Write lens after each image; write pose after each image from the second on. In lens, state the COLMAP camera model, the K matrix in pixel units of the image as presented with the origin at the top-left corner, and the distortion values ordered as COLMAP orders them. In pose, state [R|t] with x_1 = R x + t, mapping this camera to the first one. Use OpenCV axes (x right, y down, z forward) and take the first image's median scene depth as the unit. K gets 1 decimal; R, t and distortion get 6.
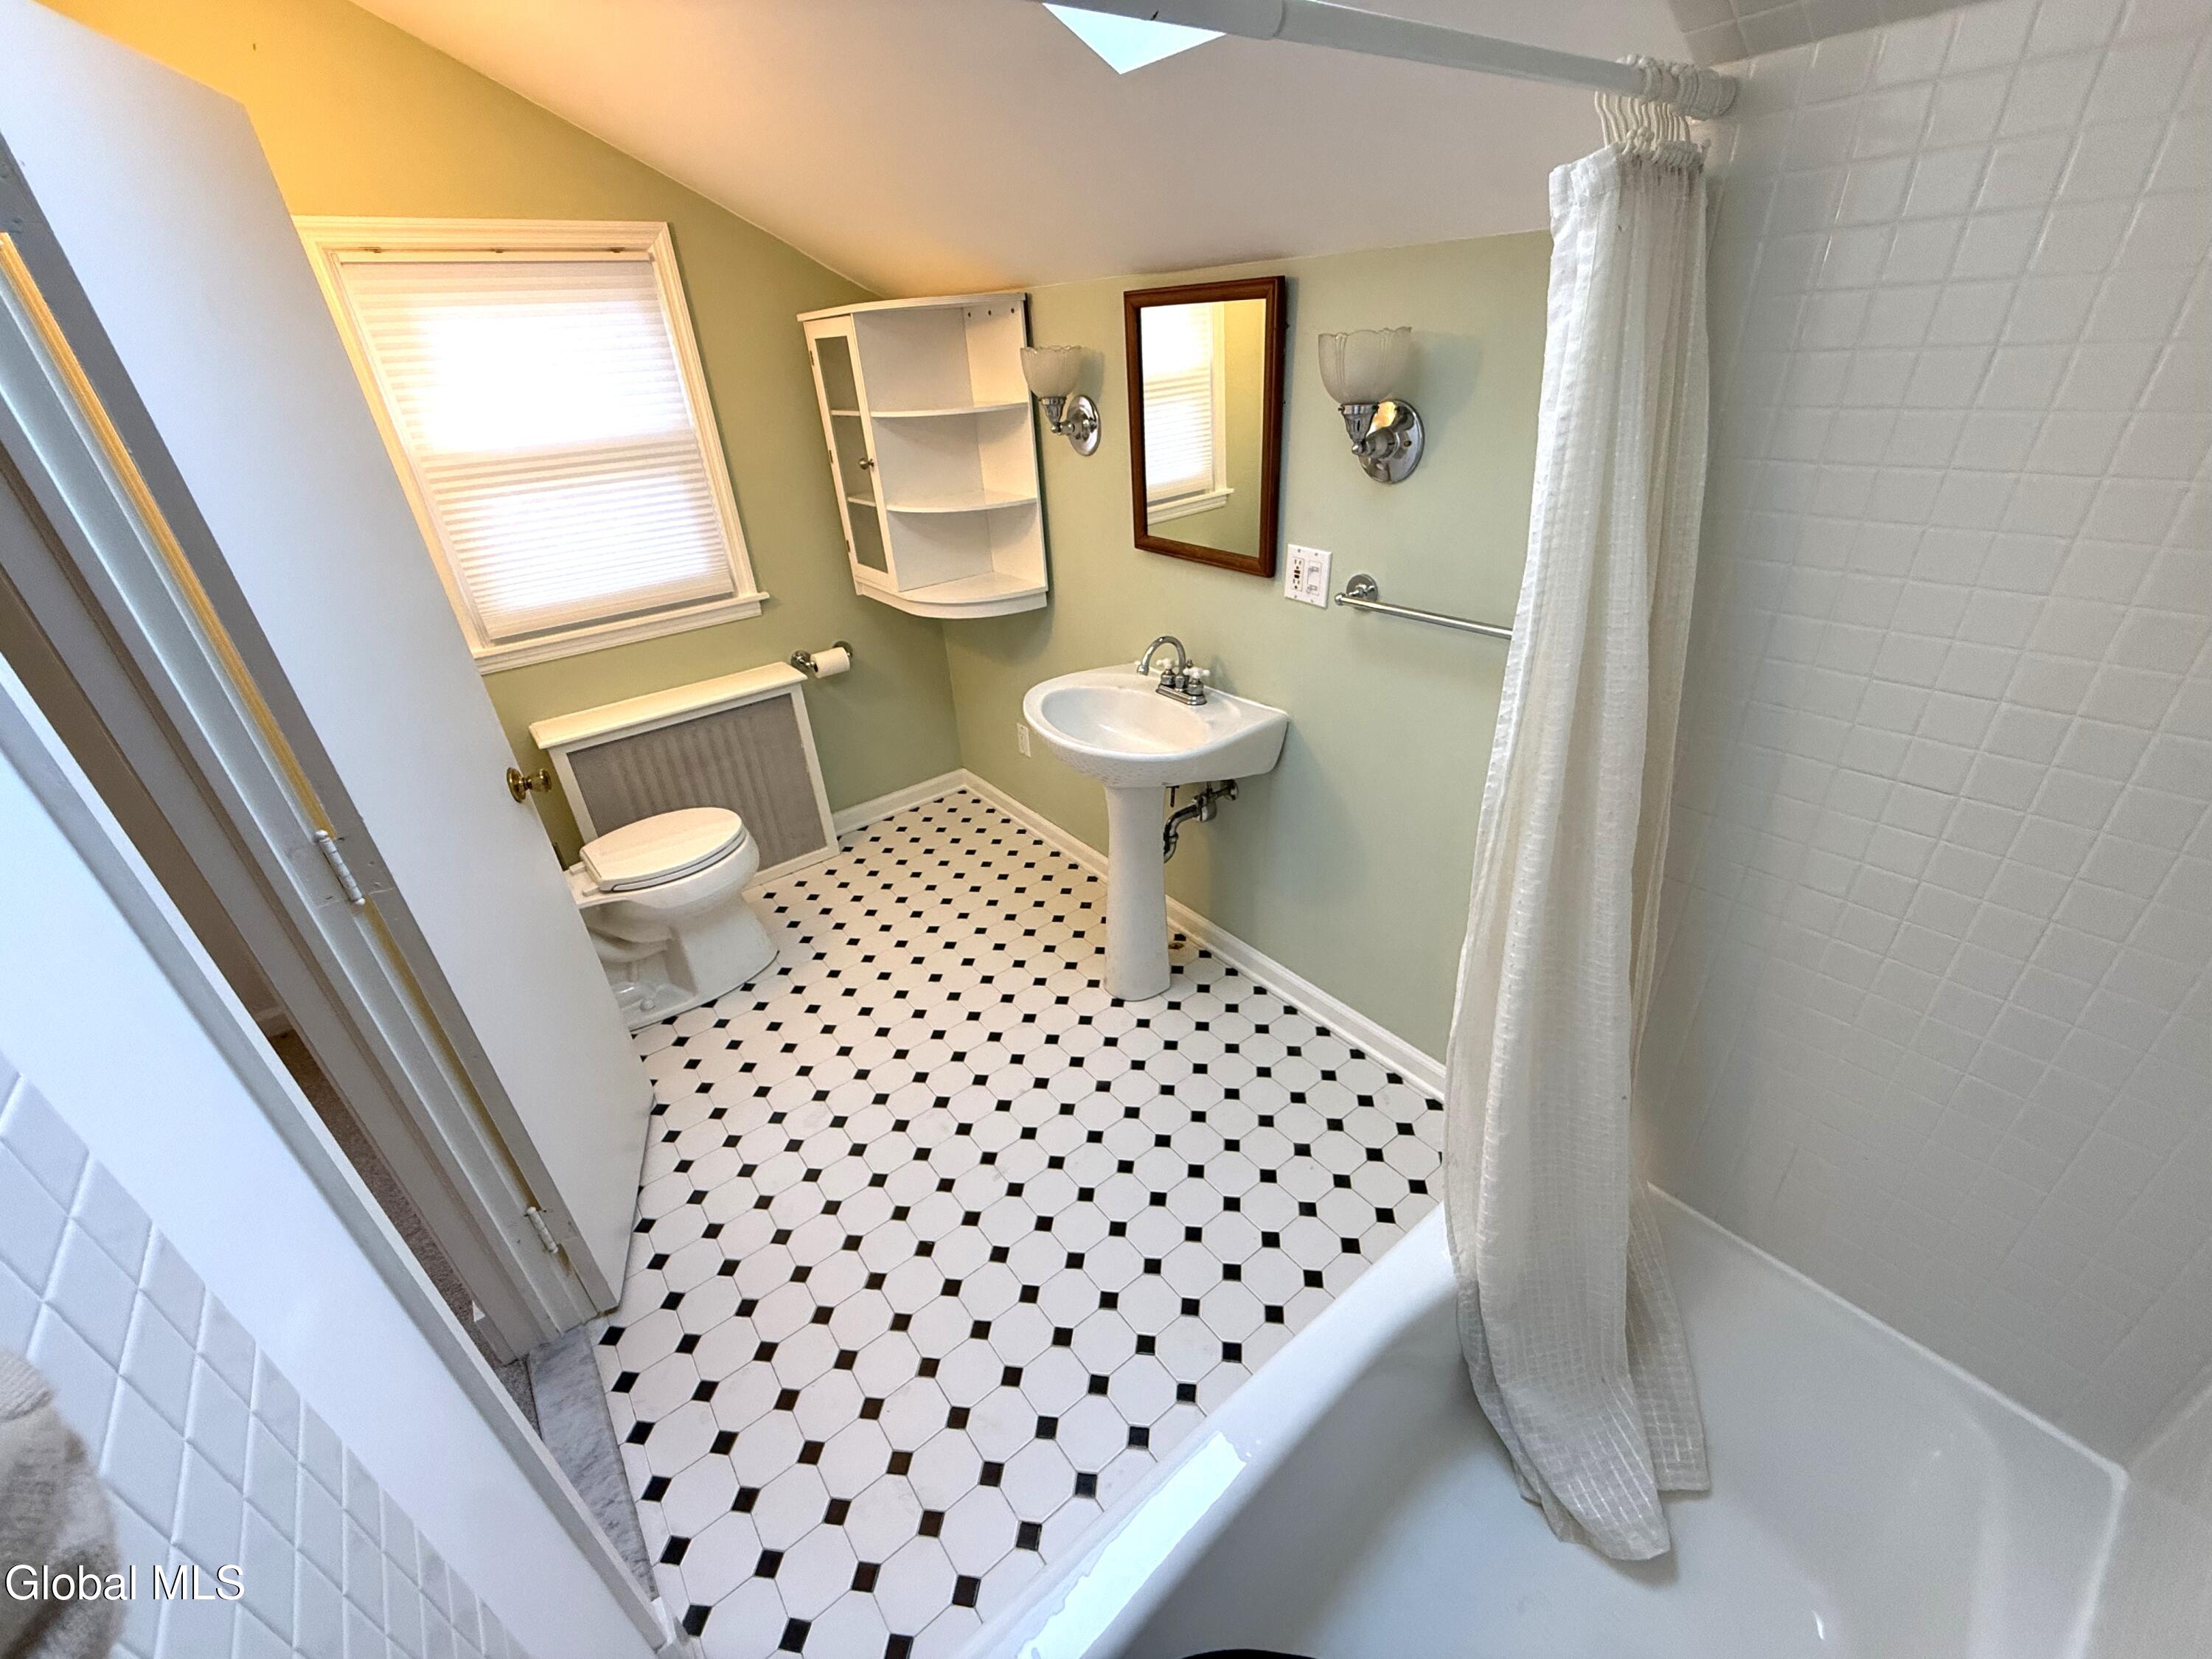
lens RADIAL K [[890.4, 0, 1106.4], [0, 890.4, 817.2], [0, 0, 1]] dist [0.003102, 0.000024]
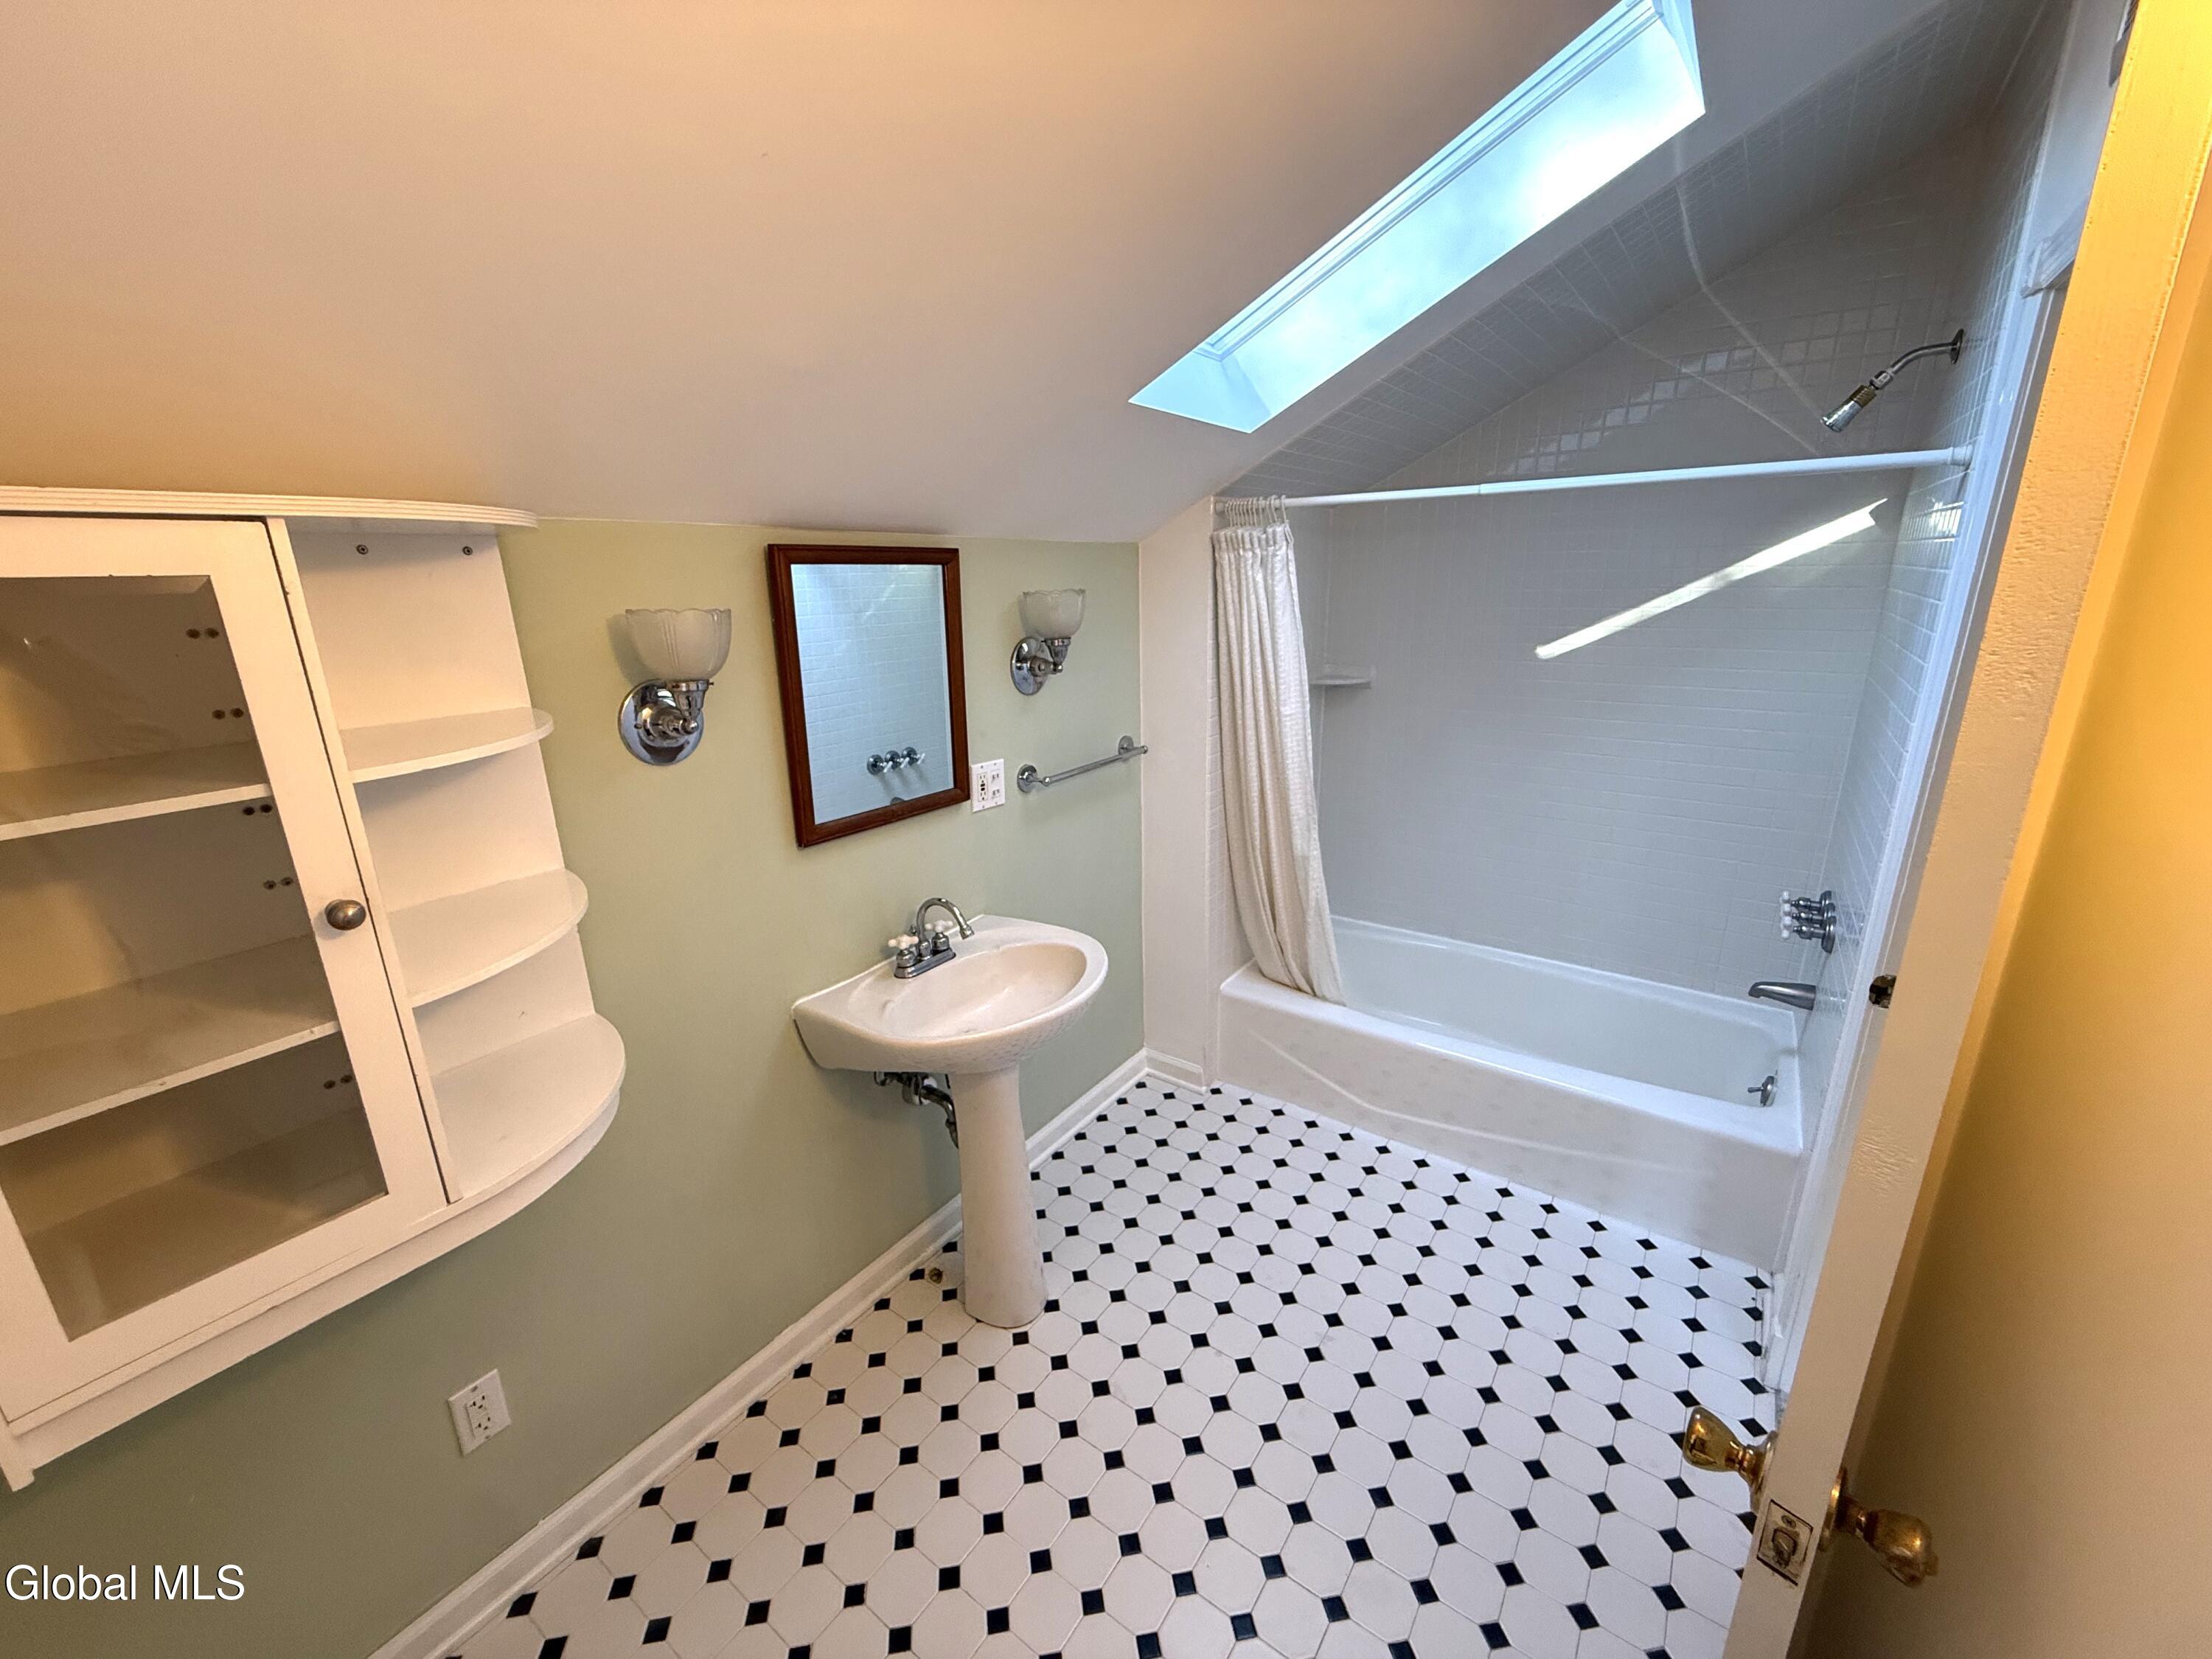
lens RADIAL K [[890.4, 0, 1105.4], [0, 890.4, 836.8], [0, 0, 1]] dist [0.003102, 0.000024]
pose [[-0.284830, -0.209500, 0.935405, -0.887470], [0.497387, 0.801881, 0.331049, -0.511099], [-0.819438, 0.559550, -0.124197, 1.031184]]
